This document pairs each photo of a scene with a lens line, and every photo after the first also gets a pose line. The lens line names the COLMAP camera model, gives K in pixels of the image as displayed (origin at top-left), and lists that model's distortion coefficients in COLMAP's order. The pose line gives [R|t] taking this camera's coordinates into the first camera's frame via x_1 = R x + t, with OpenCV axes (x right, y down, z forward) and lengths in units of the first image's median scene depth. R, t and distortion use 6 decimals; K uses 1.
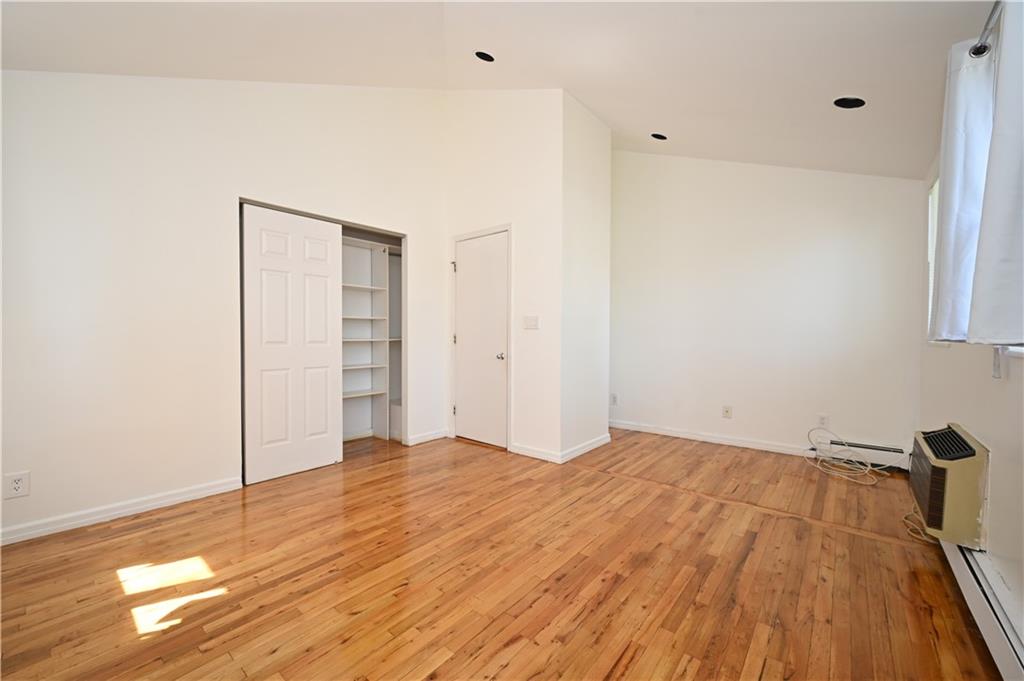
lens RADIAL K [[402.4, 0, 512.0], [0, 402.4, 340.5], [0, 0, 1]] dist [-0.001608, -0.000284]
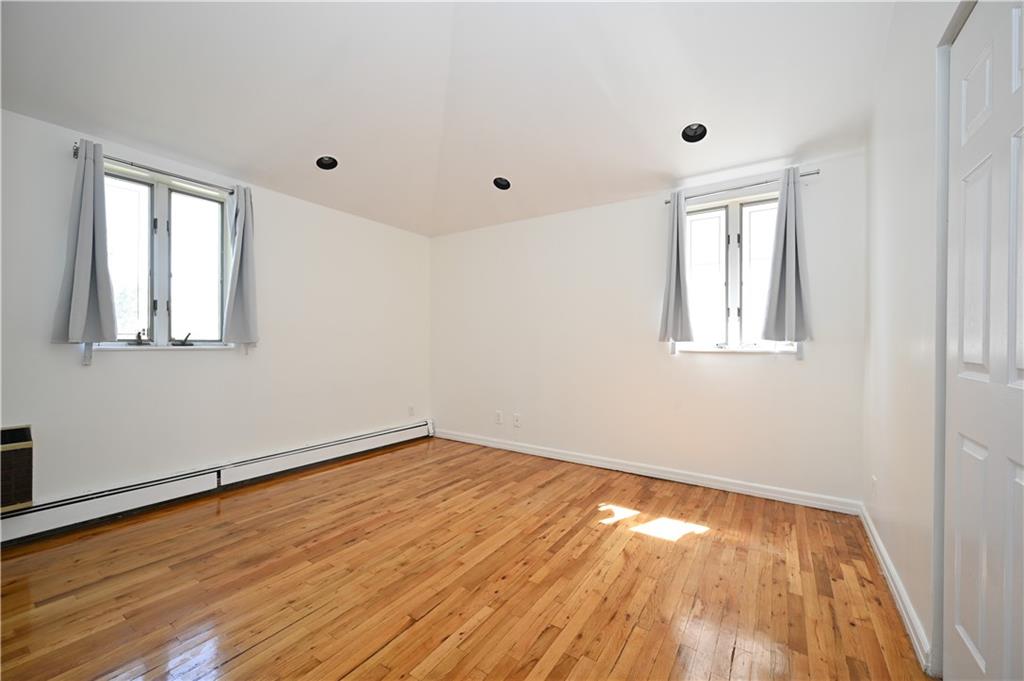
lens RADIAL K [[402.4, 0, 512.0], [0, 402.4, 340.5], [0, 0, 1]] dist [-0.001608, -0.000284]
pose [[-0.994471, -0.008413, -0.104673, -0.223218], [-0.009060, 0.999943, 0.005707, -0.022436], [0.104619, 0.006624, -0.994490, 2.182098]]
